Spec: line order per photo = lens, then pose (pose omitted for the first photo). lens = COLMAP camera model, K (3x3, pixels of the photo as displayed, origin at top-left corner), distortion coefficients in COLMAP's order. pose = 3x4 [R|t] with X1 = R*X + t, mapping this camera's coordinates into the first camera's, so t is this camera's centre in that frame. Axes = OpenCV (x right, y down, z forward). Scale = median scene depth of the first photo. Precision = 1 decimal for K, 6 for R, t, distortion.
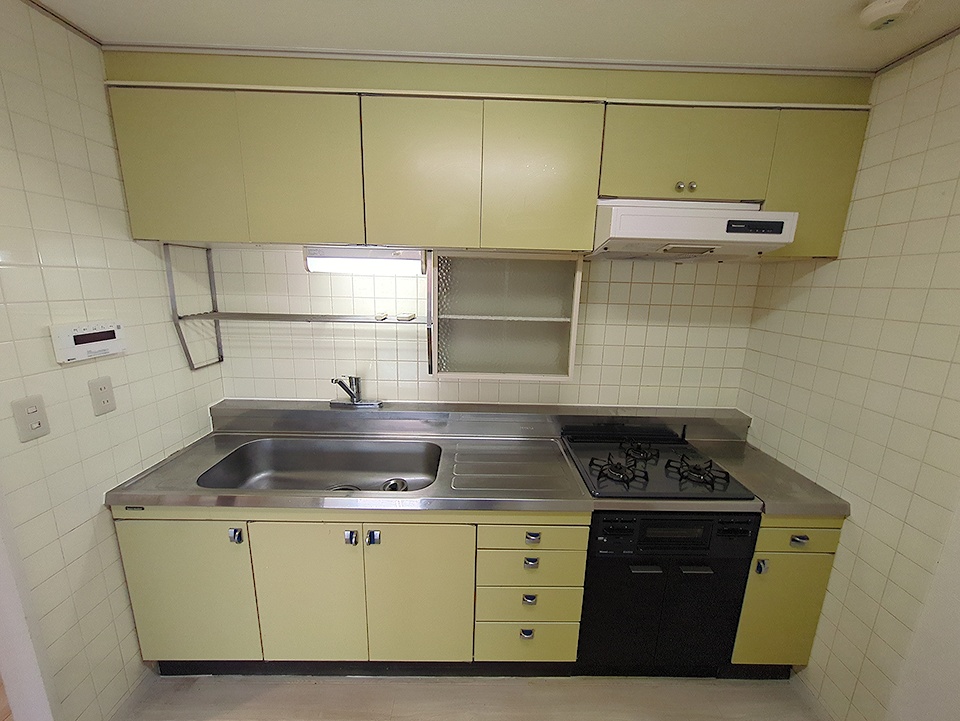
lens RADIAL K [[373.1, 0, 483.9], [0, 373.1, 361.4], [0, 0, 1]] dist [-0.006956, 0.000349]
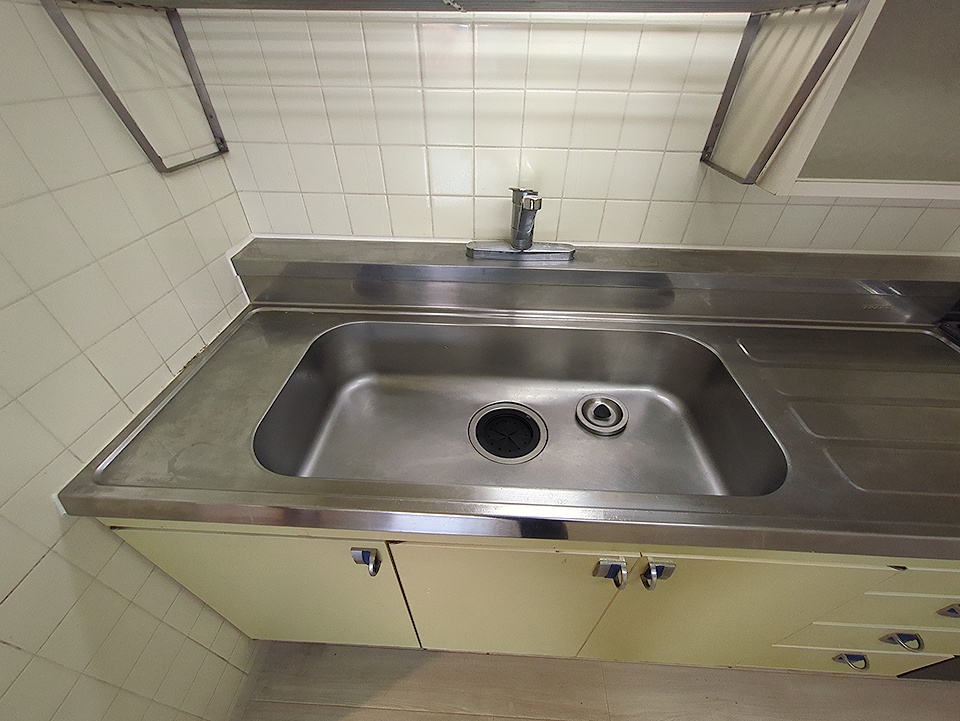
lens RADIAL K [[373.1, 0, 483.9], [0, 373.1, 361.4], [0, 0, 1]] dist [-0.006956, 0.000349]
pose [[0.997848, 0.026430, -0.060011, -0.391342], [0.003672, 0.891220, 0.453557, 0.023722], [0.065470, -0.452801, 0.889205, 0.552440]]
